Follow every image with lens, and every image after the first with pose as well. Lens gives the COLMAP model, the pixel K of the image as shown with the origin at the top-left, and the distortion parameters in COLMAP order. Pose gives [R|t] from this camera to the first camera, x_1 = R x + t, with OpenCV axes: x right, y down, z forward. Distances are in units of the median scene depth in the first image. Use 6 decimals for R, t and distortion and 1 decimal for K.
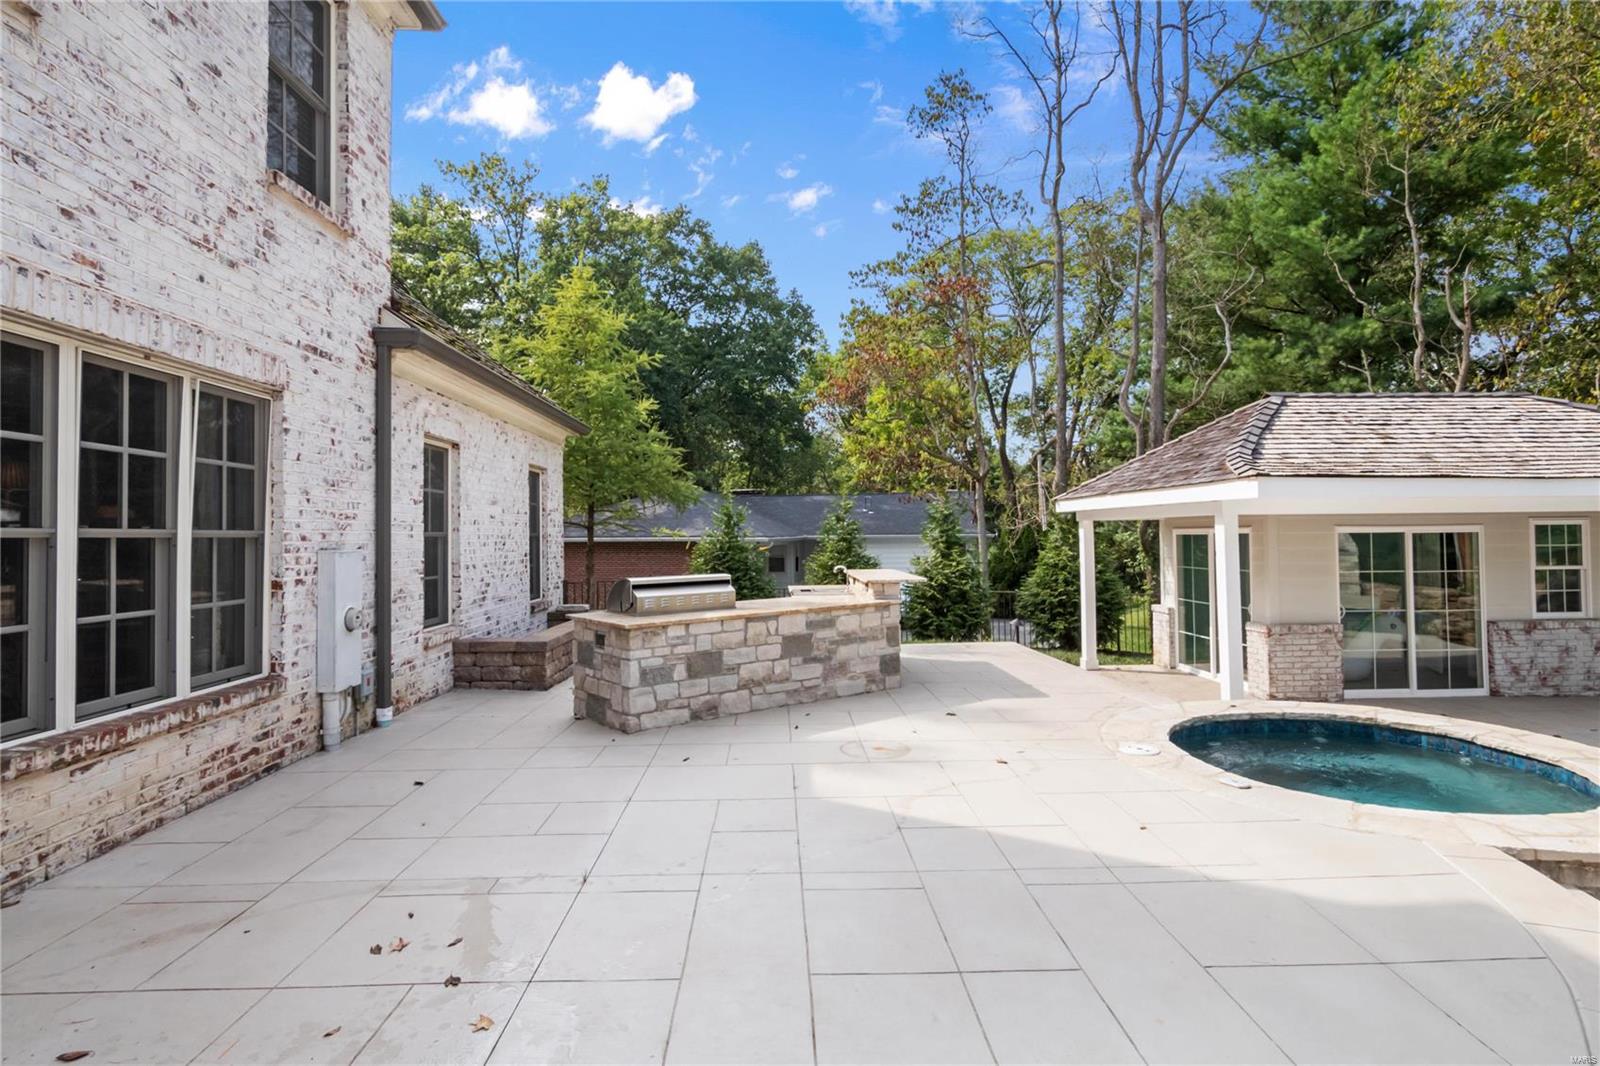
lens RADIAL K [[779.3, 0, 820.6], [0, 779.3, 517.7], [0, 0, 1]] dist [0.001241, 0.000773]
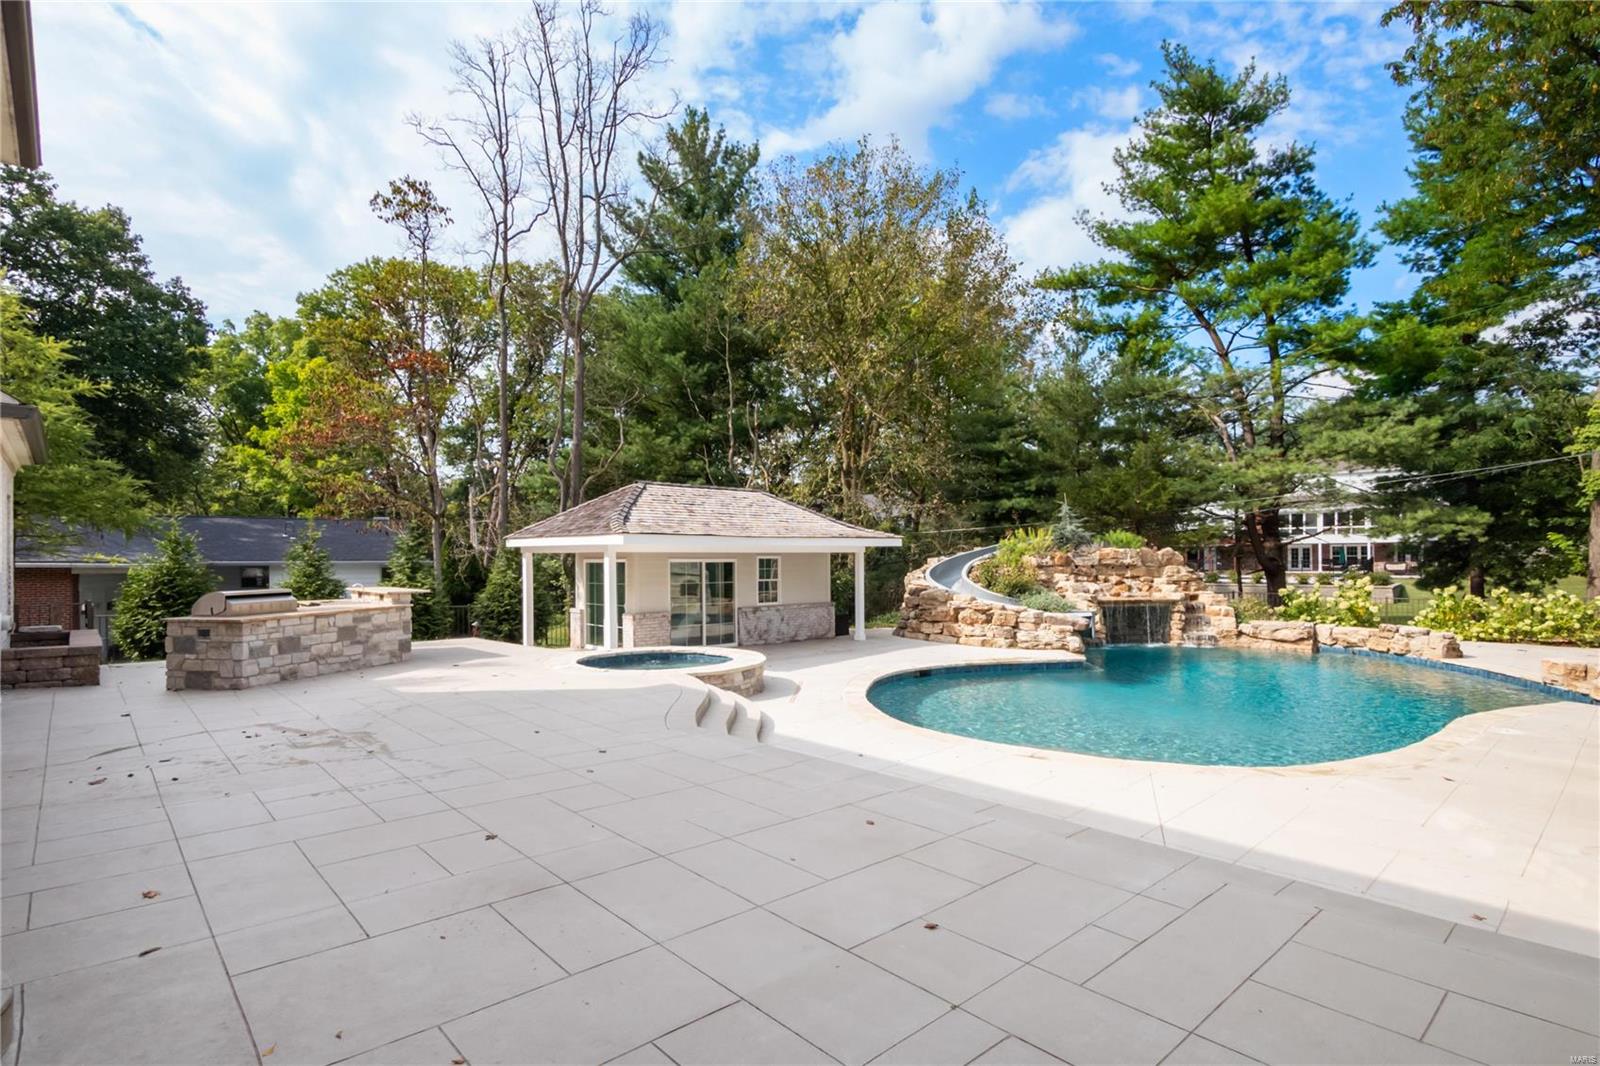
lens RADIAL K [[779.3, 0, 806.4], [0, 779.3, 551.3], [0, 0, 1]] dist [0.001241, 0.000773]
pose [[0.769067, 0.013598, 0.639023, -0.242379], [-0.017925, 0.999839, 0.000296, -0.011263], [-0.638917, -0.011683, 0.769187, -0.580838]]
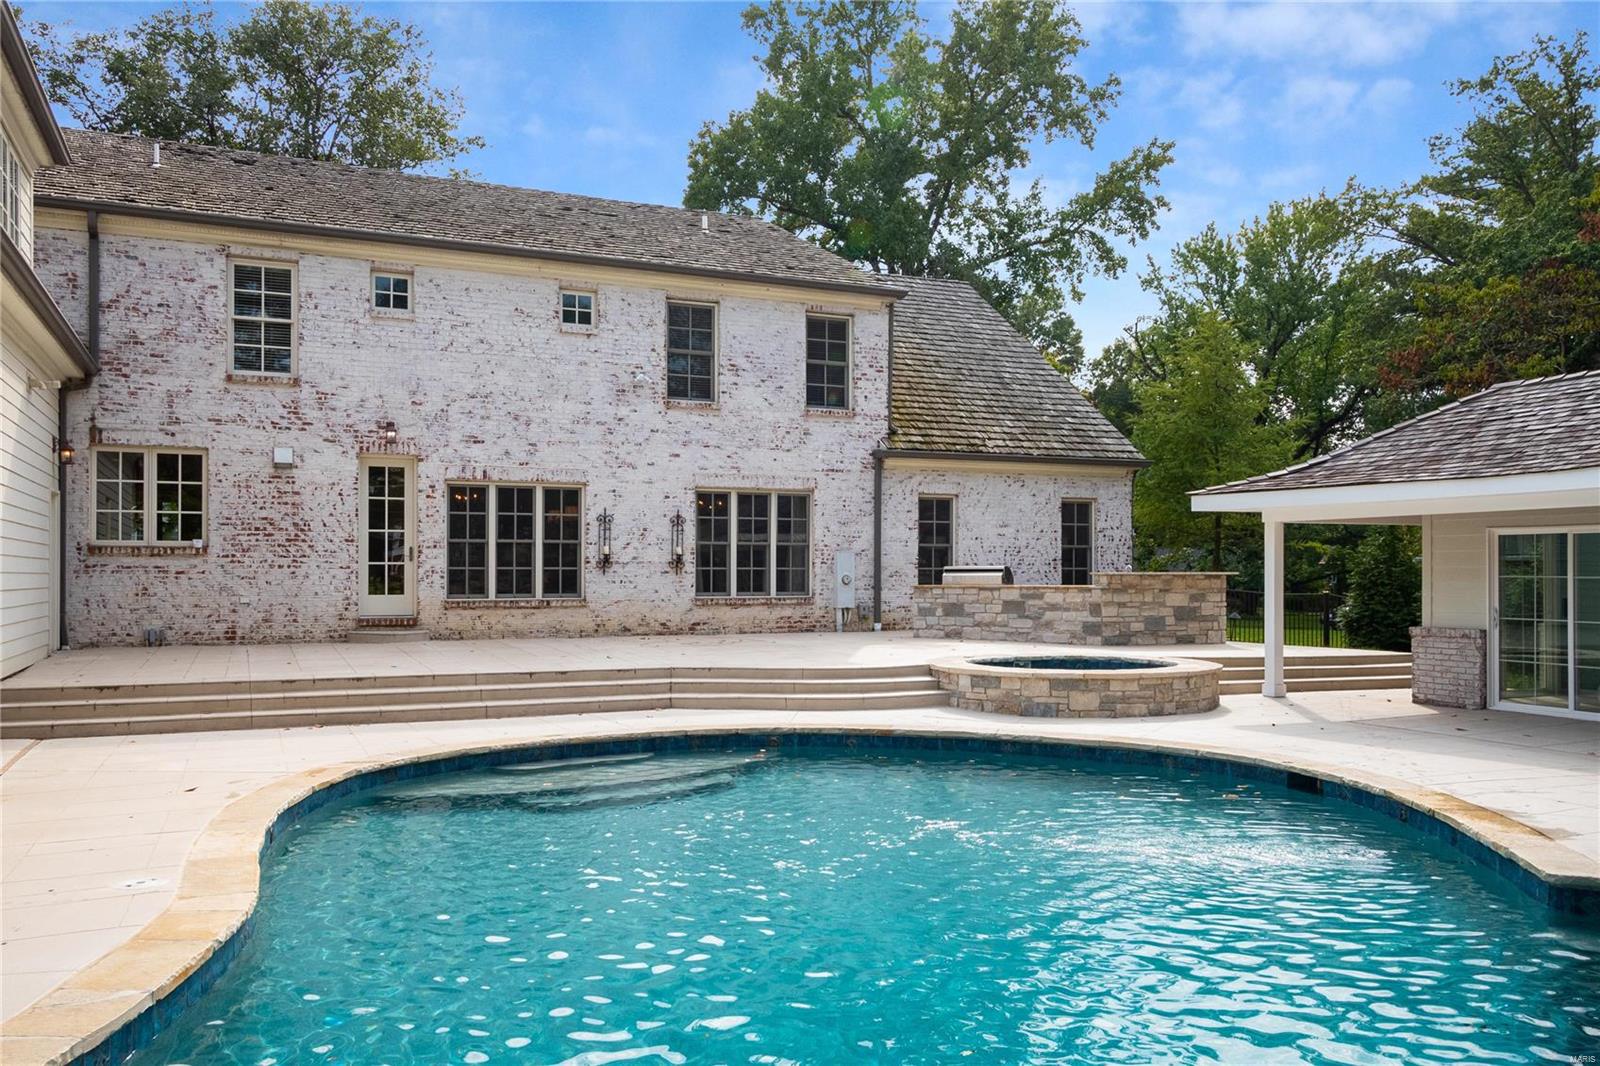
lens RADIAL K [[1217.5, 0, 783.4], [0, 1217.5, 581.1], [0, 0, 1]] dist [-0.003094, 0.026456]
pose [[0.364710, 0.017760, -0.930952, 1.728353], [0.021652, 0.999386, 0.027548, 0.016767], [0.930870, -0.030204, 0.364101, -0.336033]]
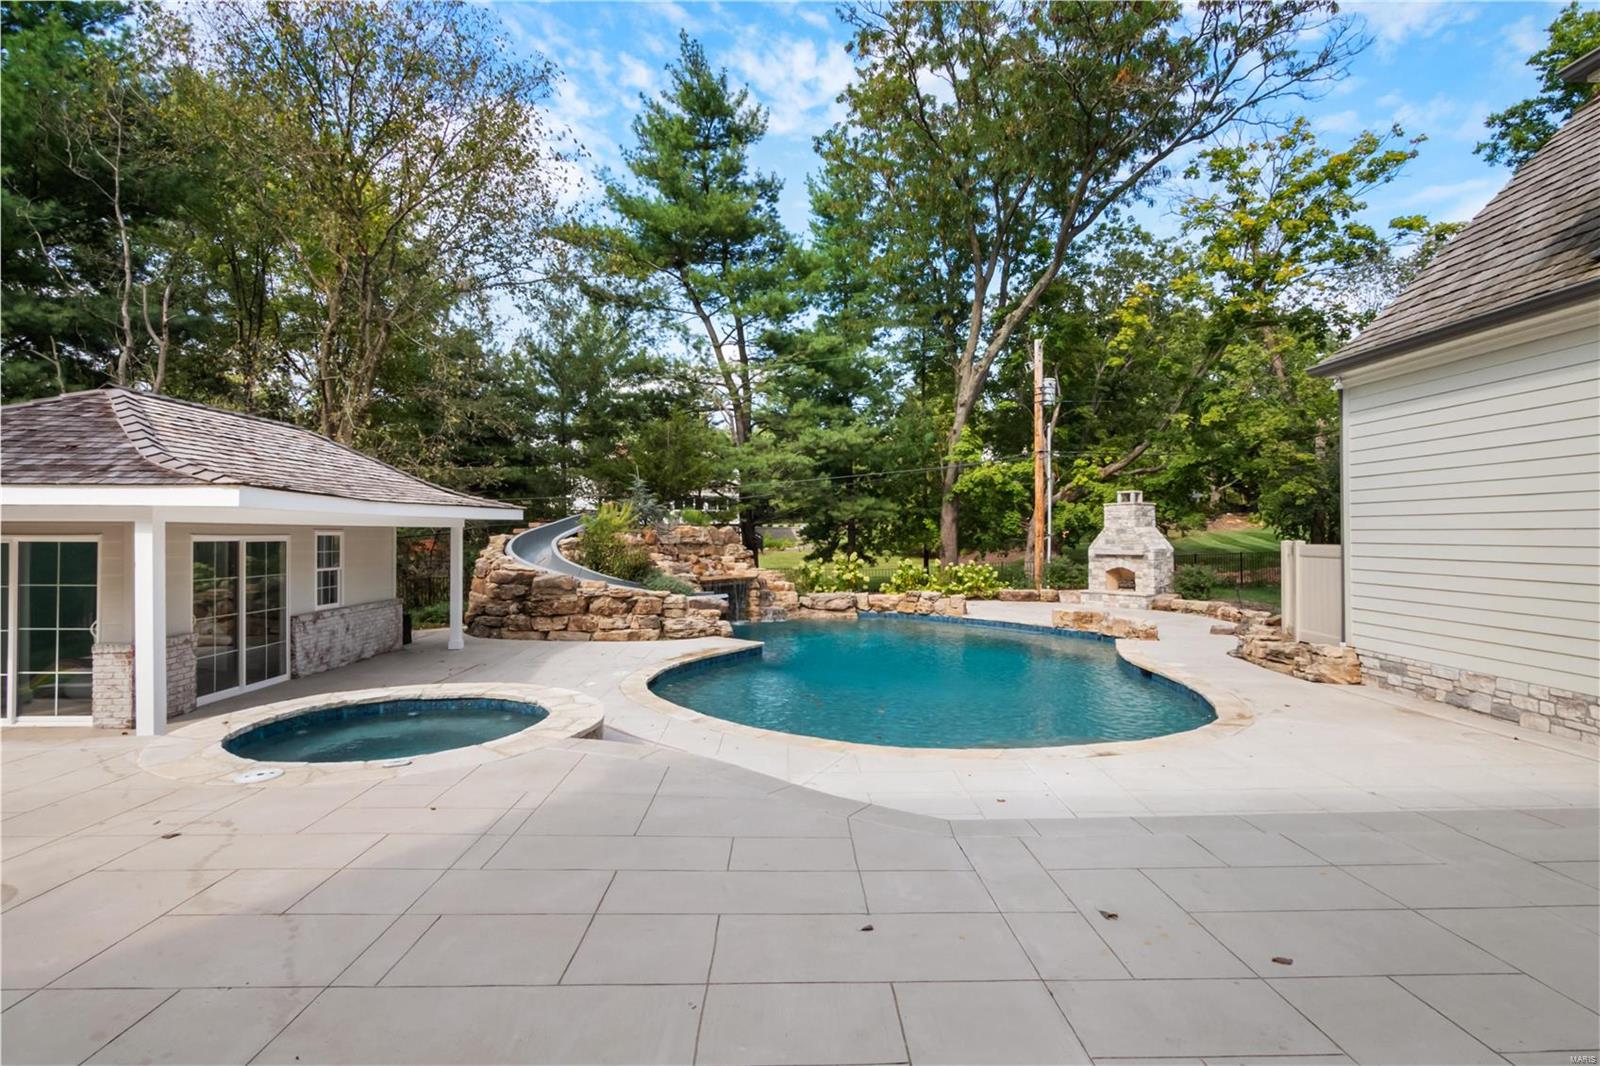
lens RADIAL K [[779.3, 0, 791.6], [0, 779.3, 534.6], [0, 0, 1]] dist [0.001241, 0.000773]
pose [[0.032206, 0.009051, 0.999440, -0.312386], [-0.024515, 0.999665, -0.008263, -0.001116], [-0.999181, -0.024235, 0.032417, 0.203230]]
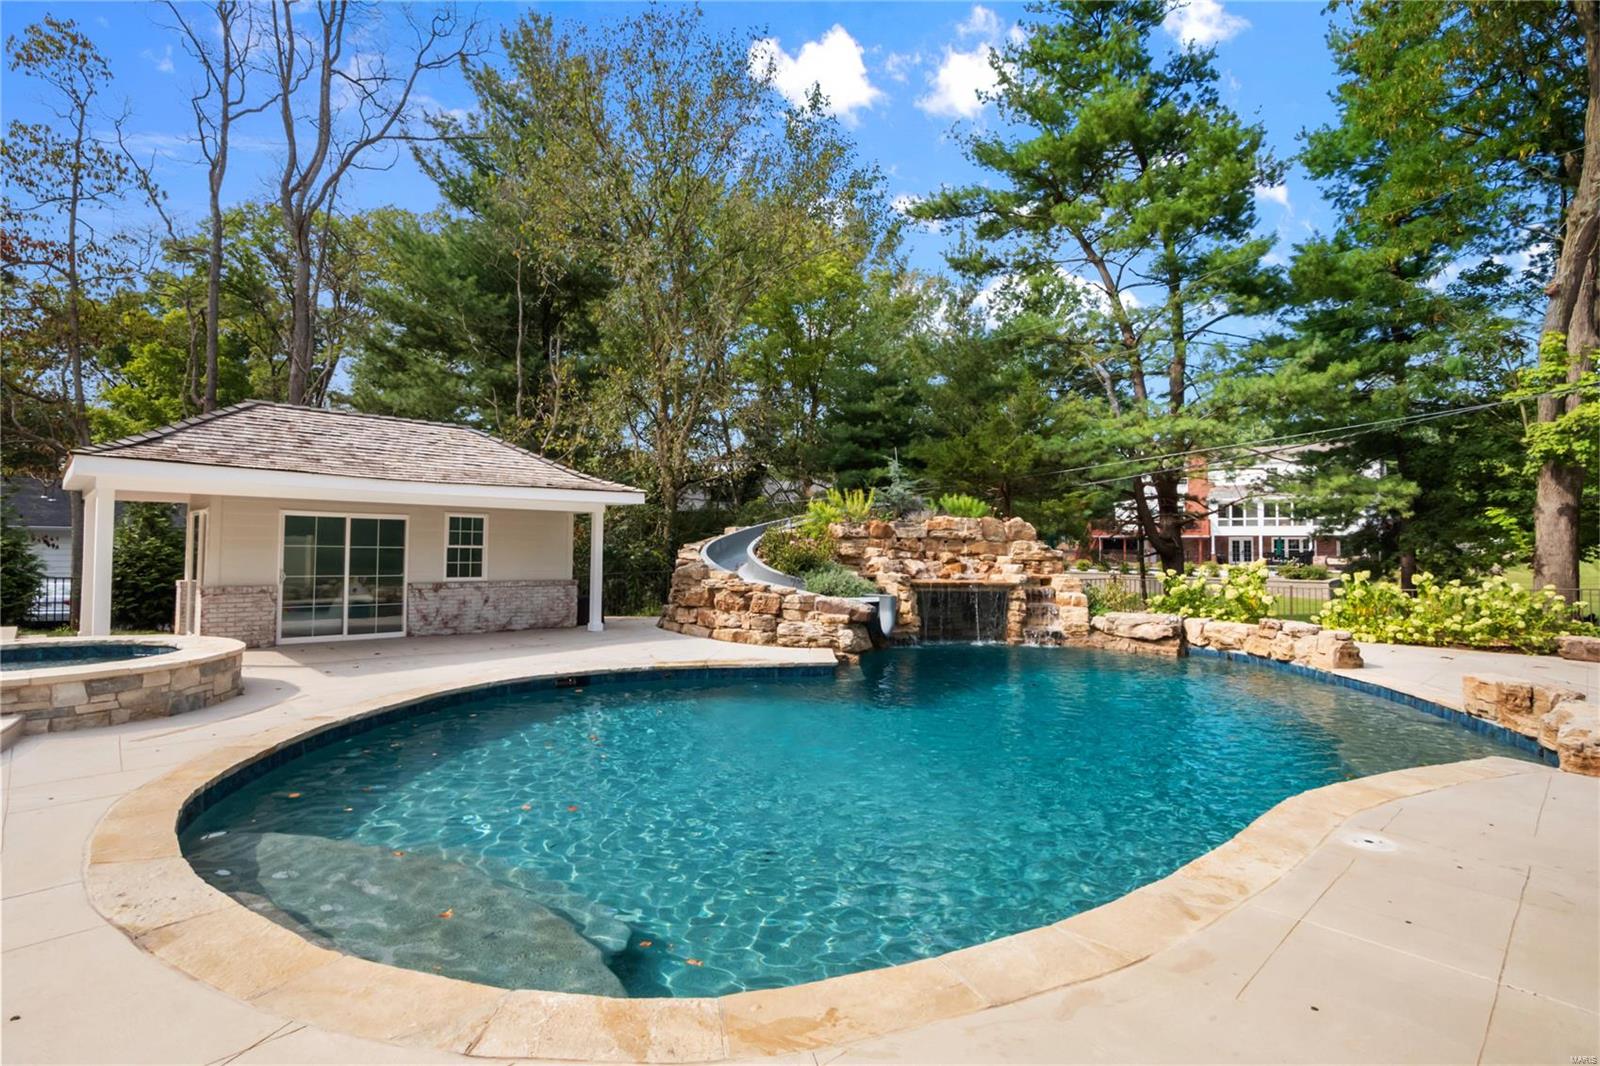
lens RADIAL K [[779.3, 0, 807.2], [0, 779.3, 521.3], [0, 0, 1]] dist [0.001241, 0.000773]
pose [[0.745910, 0.045115, 0.664517, 0.458627], [-0.037049, 0.998969, -0.026234, 0.031590], [-0.665016, -0.005052, 0.746812, -0.518833]]
